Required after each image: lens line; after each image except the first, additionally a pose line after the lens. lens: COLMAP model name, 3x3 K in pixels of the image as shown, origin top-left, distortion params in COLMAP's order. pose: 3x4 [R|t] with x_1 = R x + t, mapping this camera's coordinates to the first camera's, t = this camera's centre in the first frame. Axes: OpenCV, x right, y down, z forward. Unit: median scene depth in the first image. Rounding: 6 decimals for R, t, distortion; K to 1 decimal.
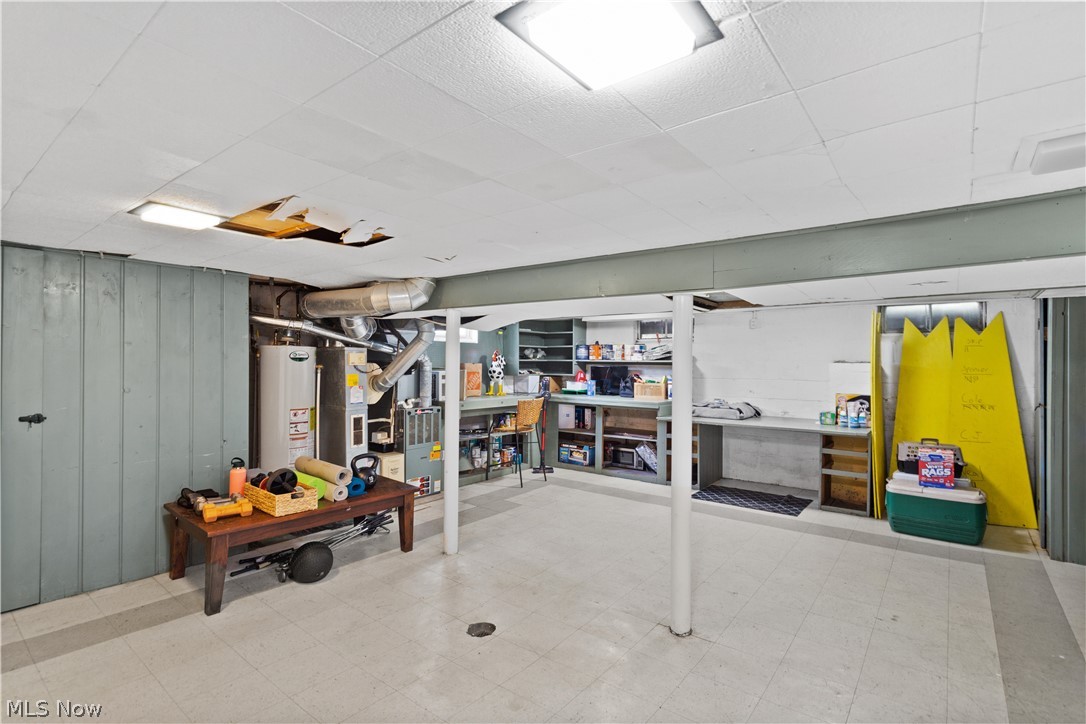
lens RADIAL K [[540.9, 0, 539.7], [0, 540.9, 360.8], [0, 0, 1]] dist [-0.001867, 0.000024]
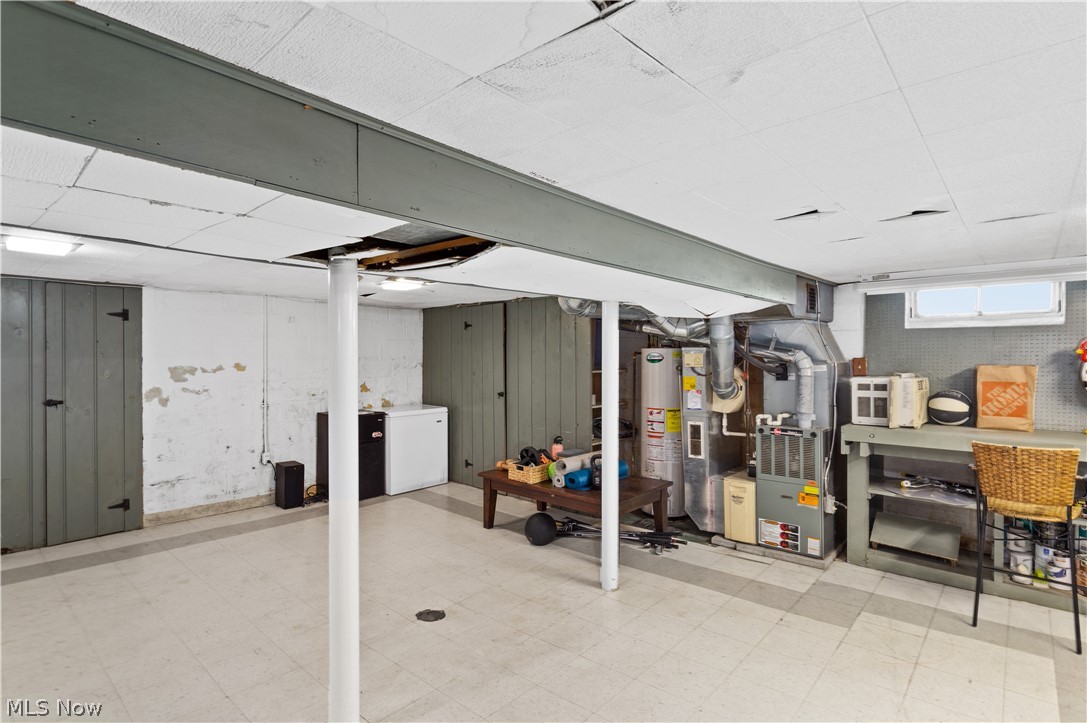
lens RADIAL K [[541.4, 0, 540.2], [0, 541.4, 360.3], [0, 0, 1]] dist [-0.001867, 0.000024]
pose [[-0.075142, -0.007387, -0.997145, 0.591303], [0.002152, 0.999969, -0.007570, 0.002772], [0.997171, -0.002715, -0.075124, 0.816111]]
